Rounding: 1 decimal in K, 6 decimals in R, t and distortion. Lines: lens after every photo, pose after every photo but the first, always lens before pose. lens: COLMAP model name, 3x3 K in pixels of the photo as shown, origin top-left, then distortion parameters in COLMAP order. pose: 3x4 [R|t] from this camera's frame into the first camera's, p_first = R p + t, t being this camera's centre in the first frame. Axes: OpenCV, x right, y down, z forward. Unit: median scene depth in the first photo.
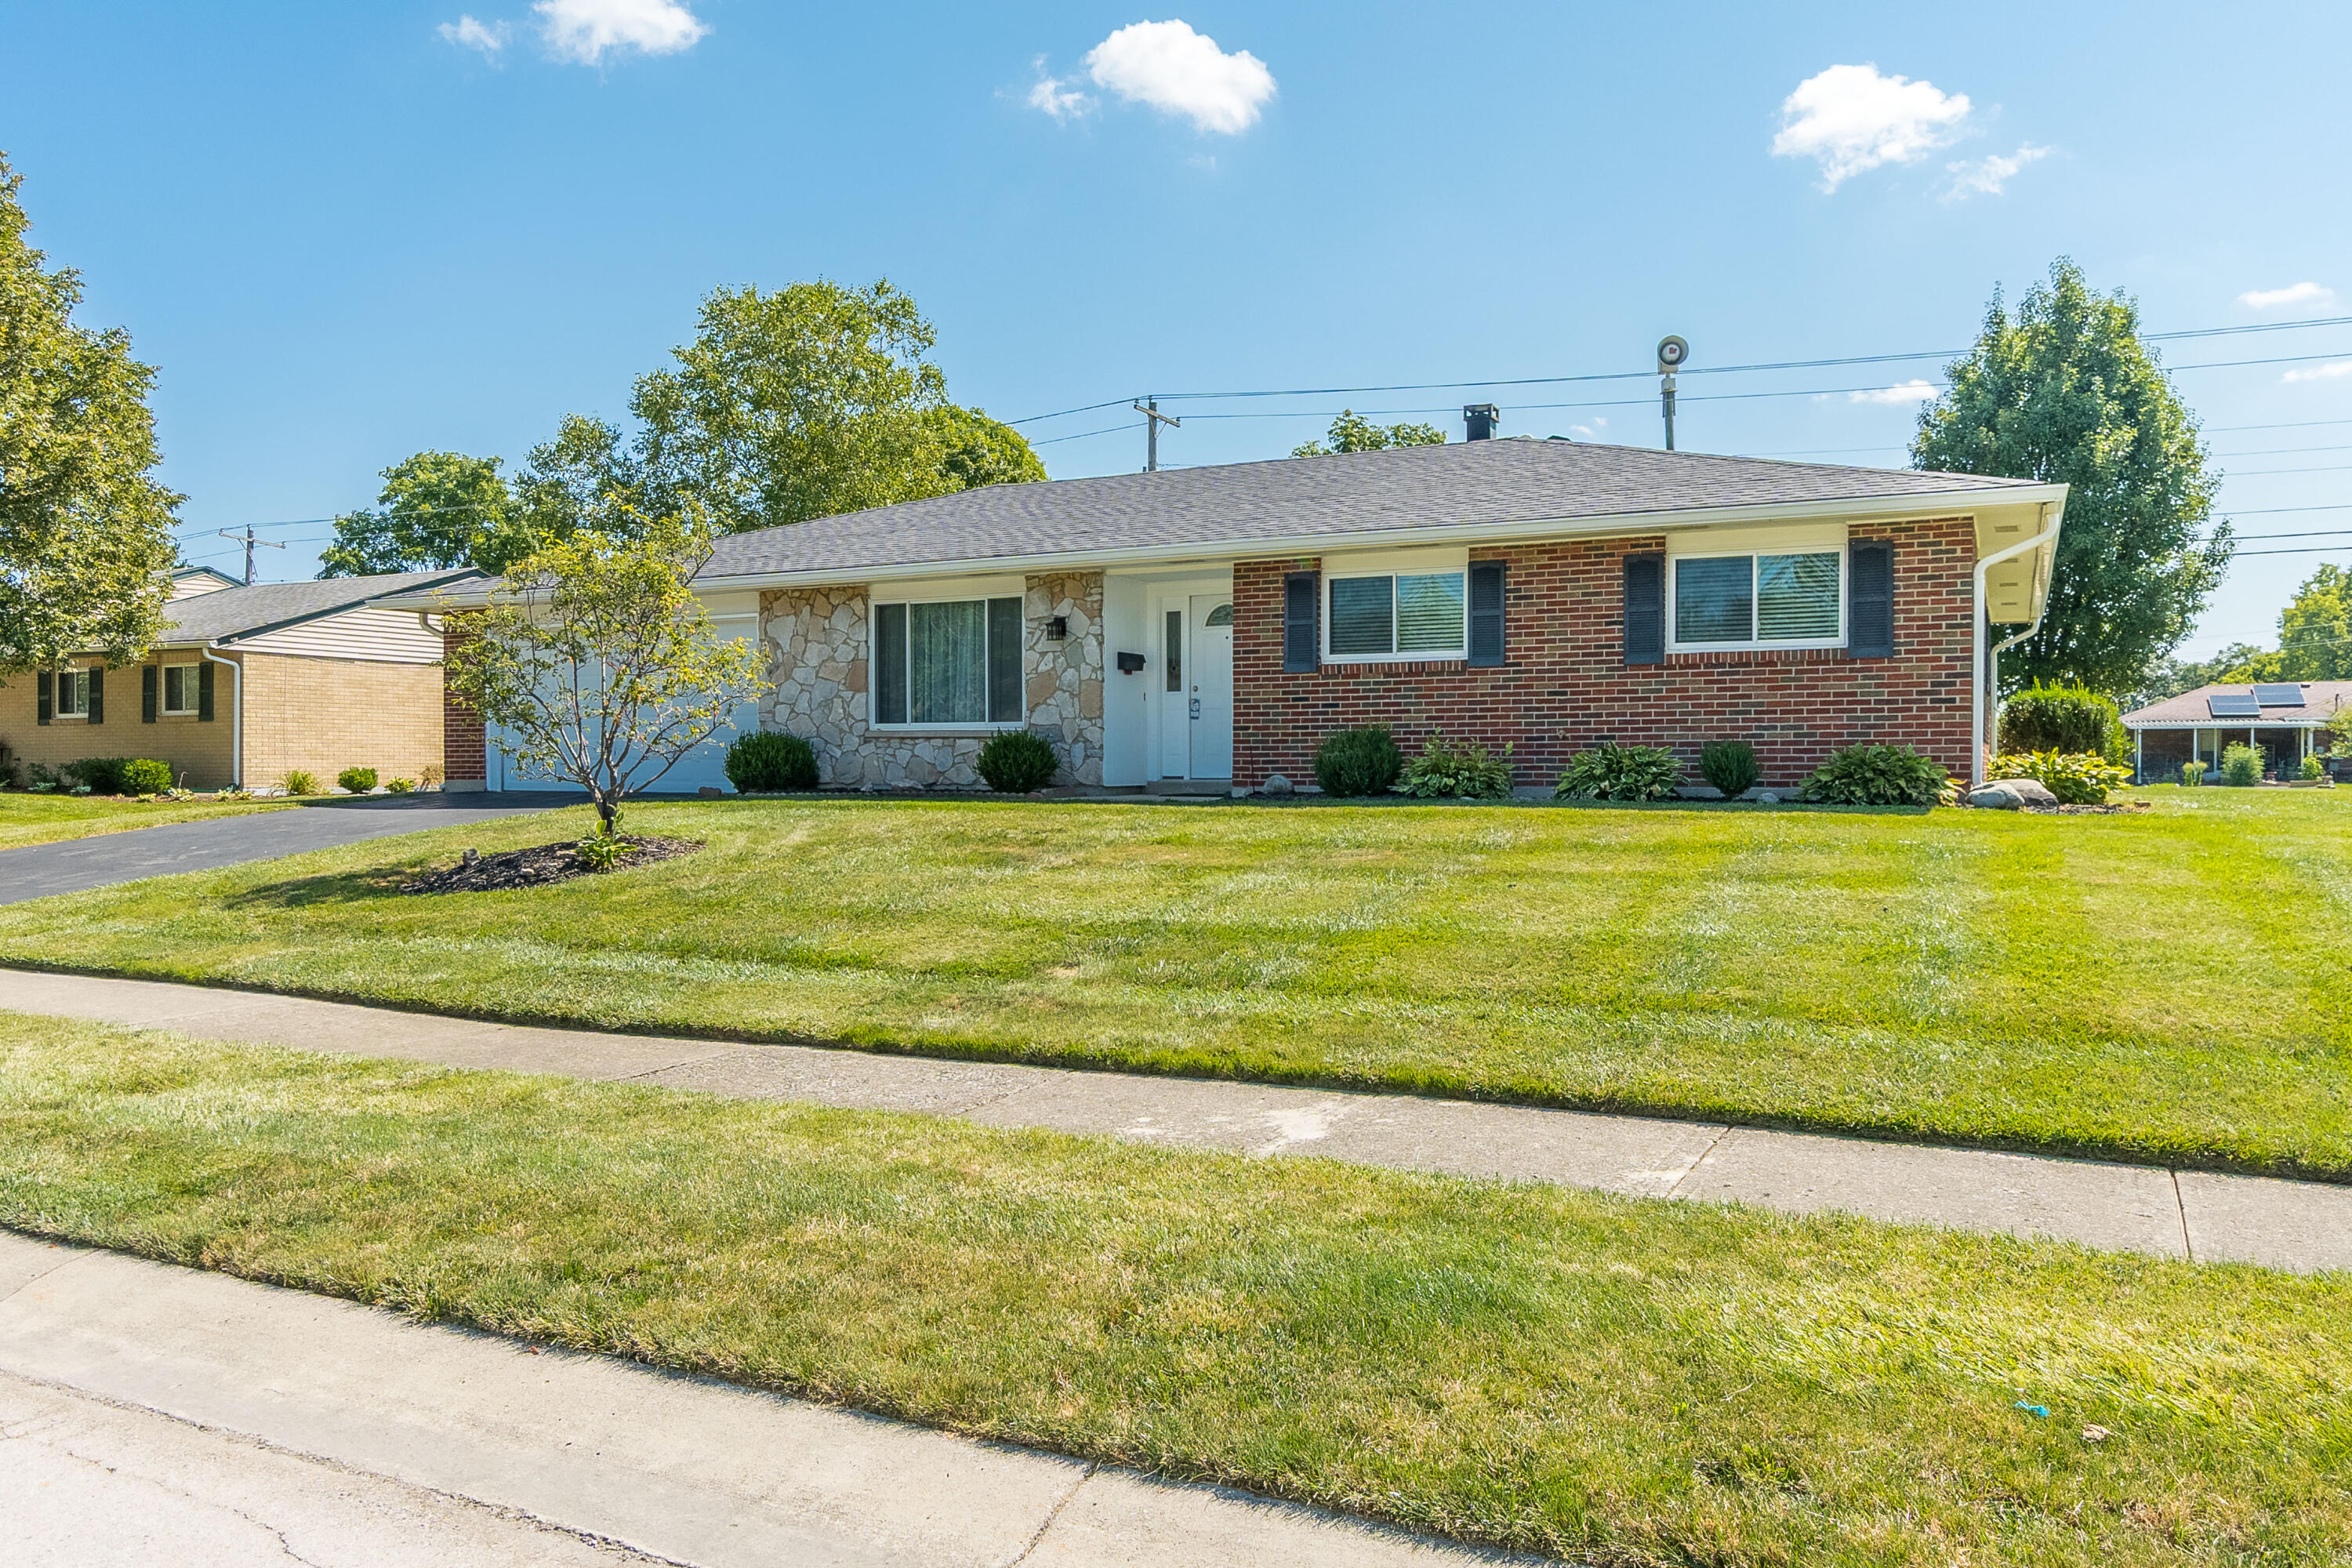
lens RADIAL K [[1612.8, 0, 1181.5], [0, 1612.8, 774.7], [0, 0, 1]] dist [-0.007020, 0.000195]
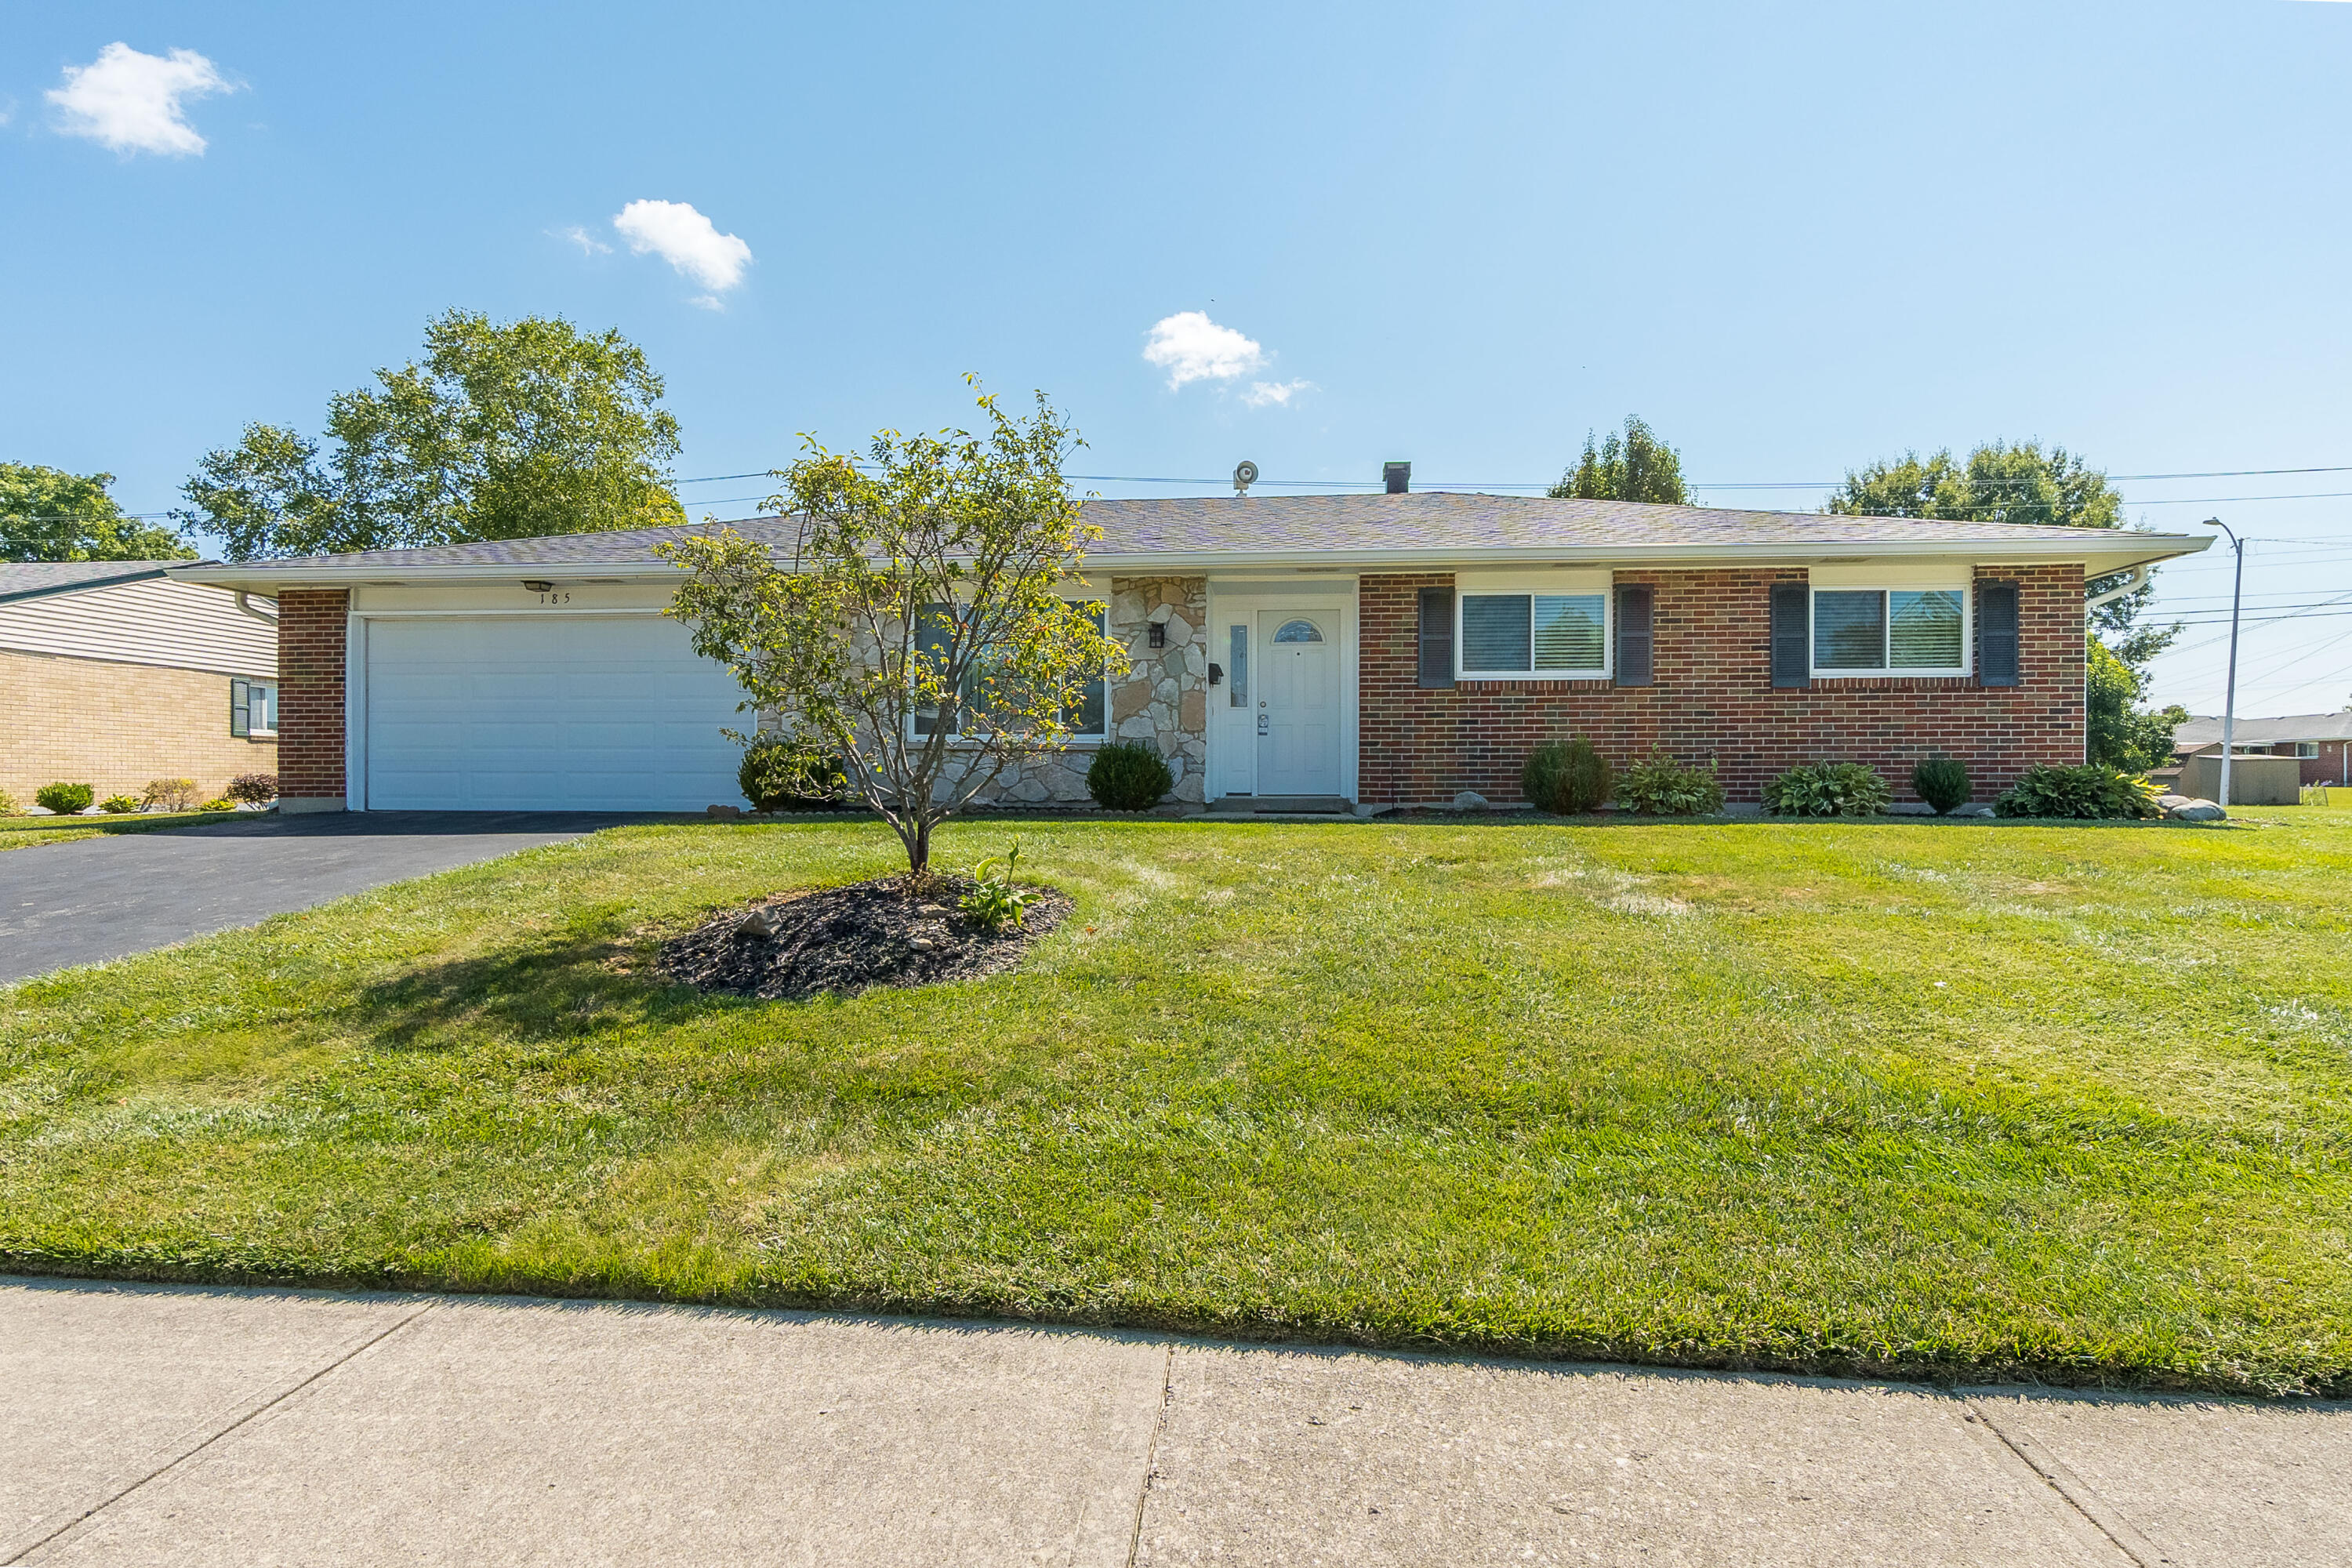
lens RADIAL K [[1194.4, 0, 1176.4], [0, 1194.4, 787.5], [0, 0, 1]] dist [-0.011487, 0.005697]
pose [[0.933136, 0.002668, 0.359513, -0.299275], [-0.000551, 0.999982, -0.005991, 0.001931], [-0.359522, 0.005392, 0.933121, 0.330520]]
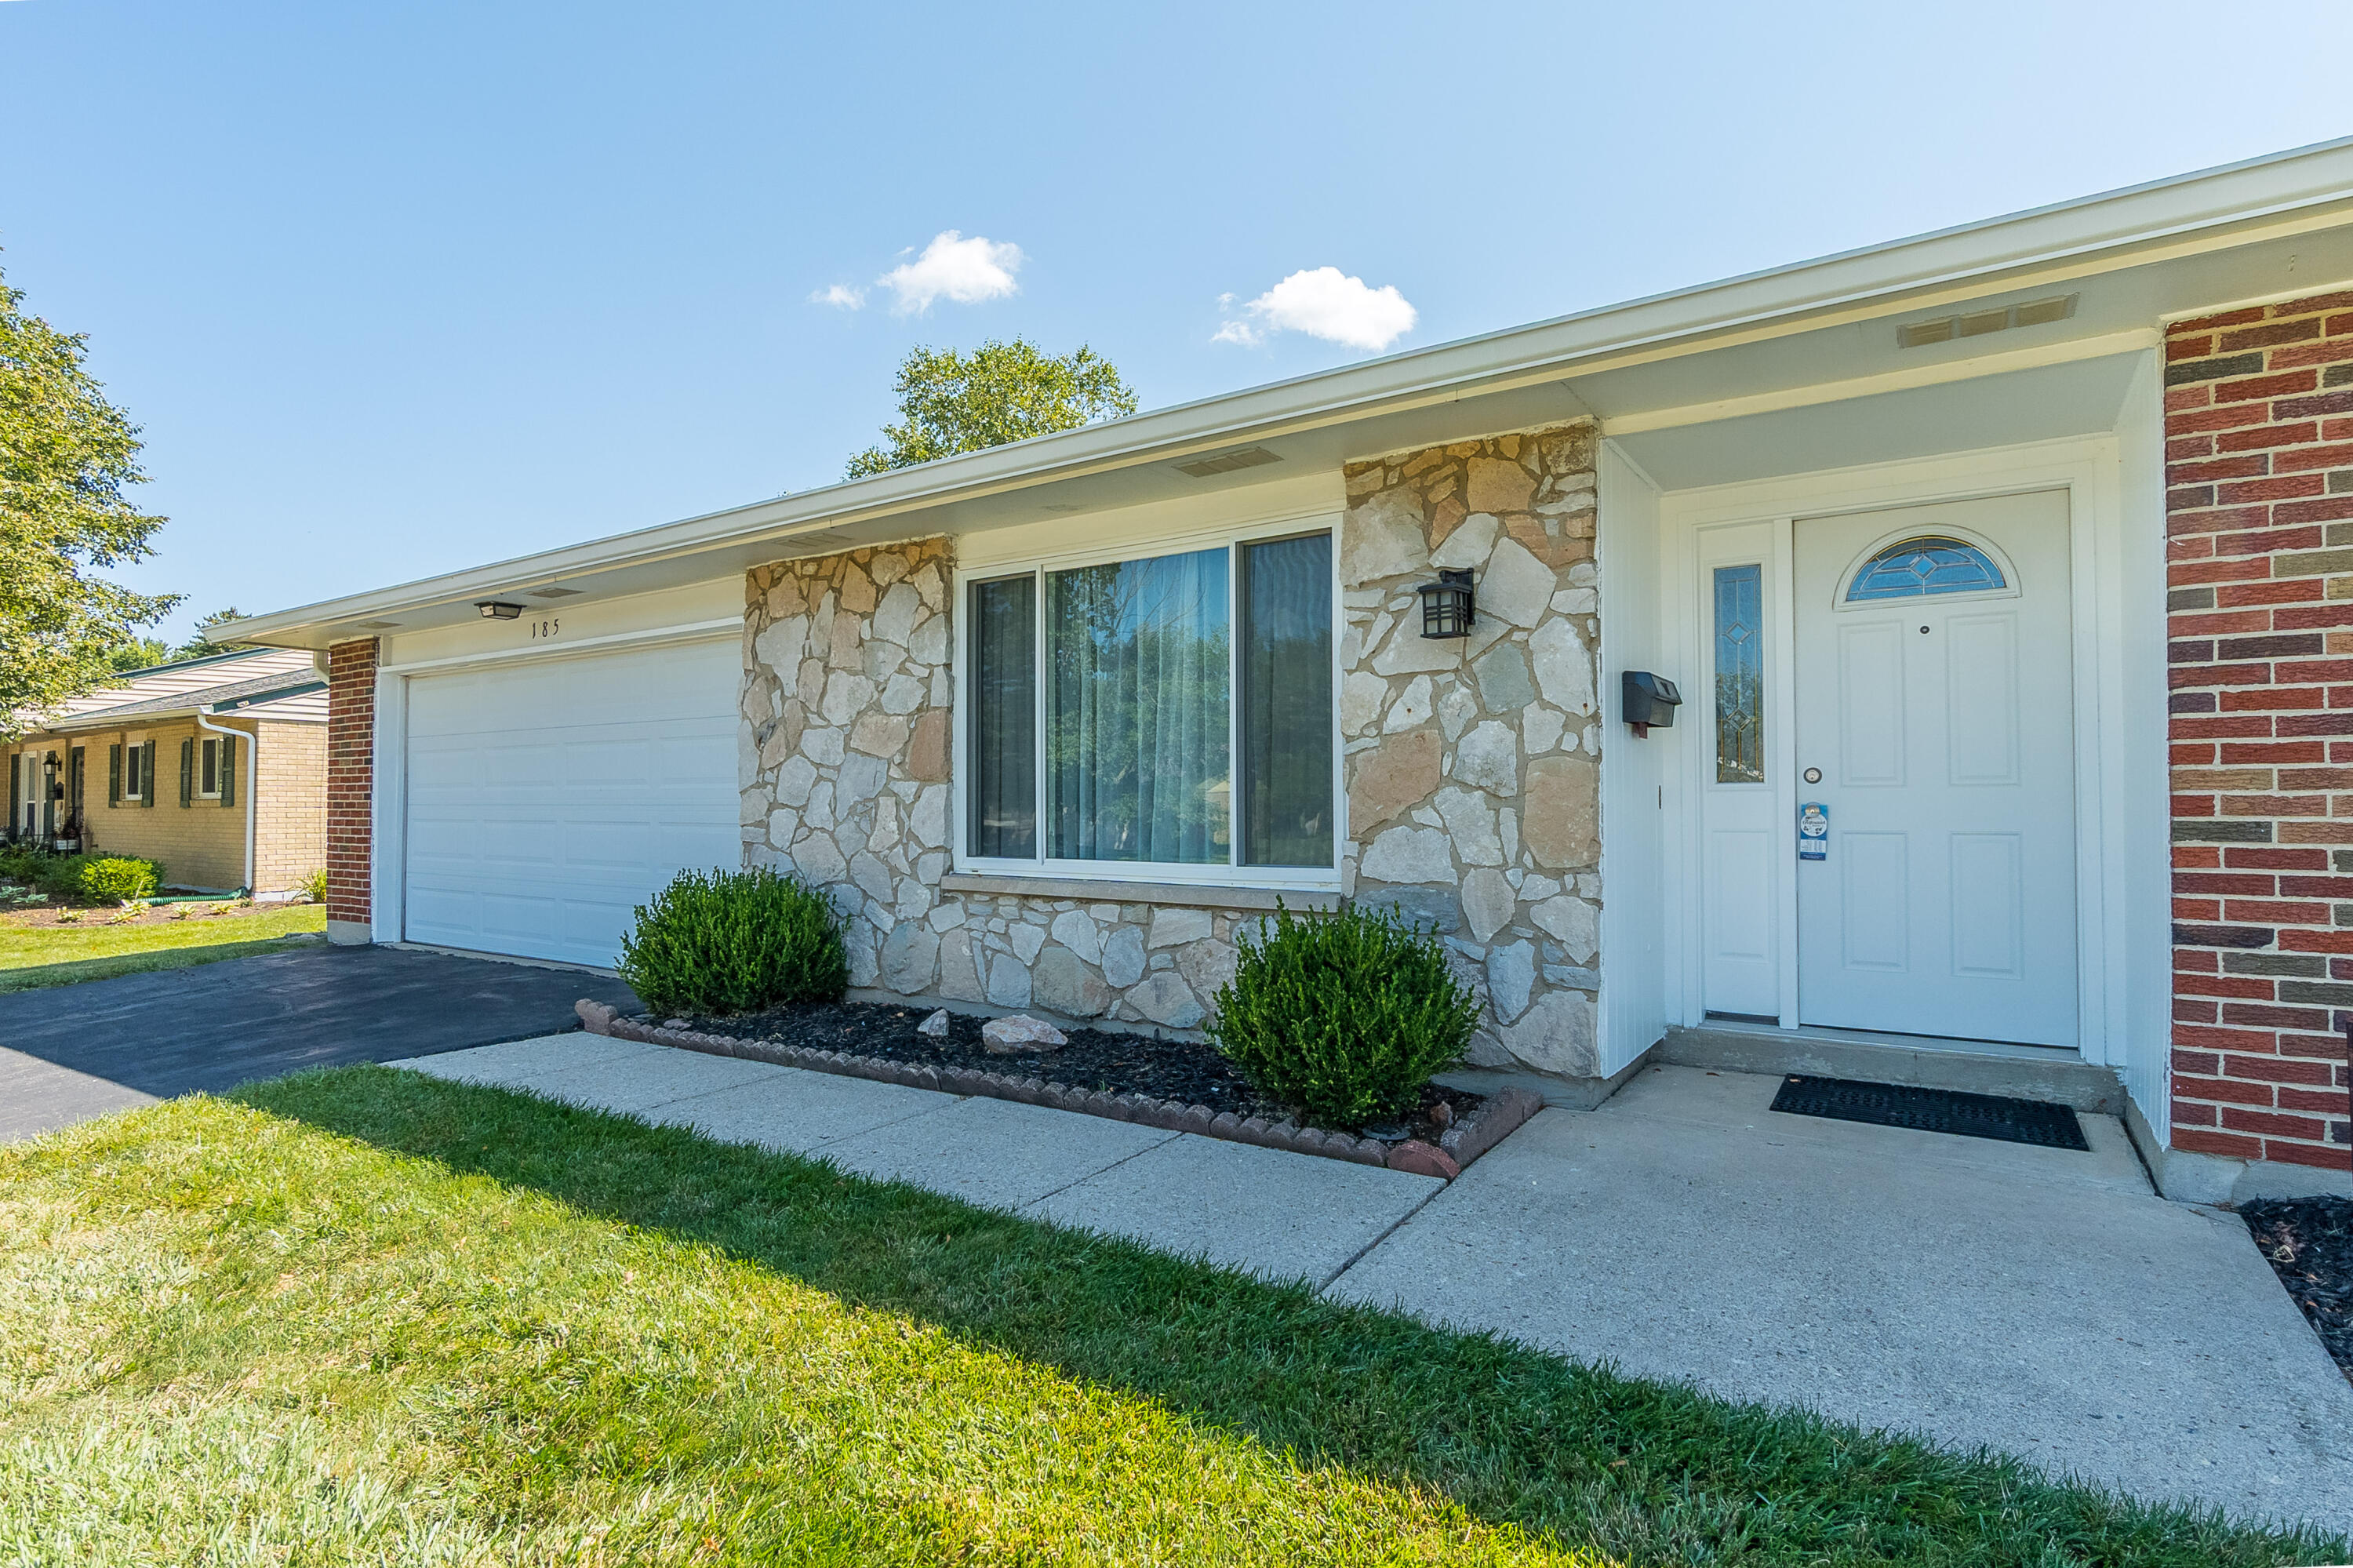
lens RADIAL K [[1194.9, 0, 1168.2], [0, 1194.9, 791.5], [0, 0, 1]] dist [-0.011487, 0.005697]
pose [[0.991555, -0.001884, -0.129676, -0.097915], [-0.000836, 0.999781, -0.020918, -0.043428], [0.129687, 0.020850, 0.991336, 0.706460]]
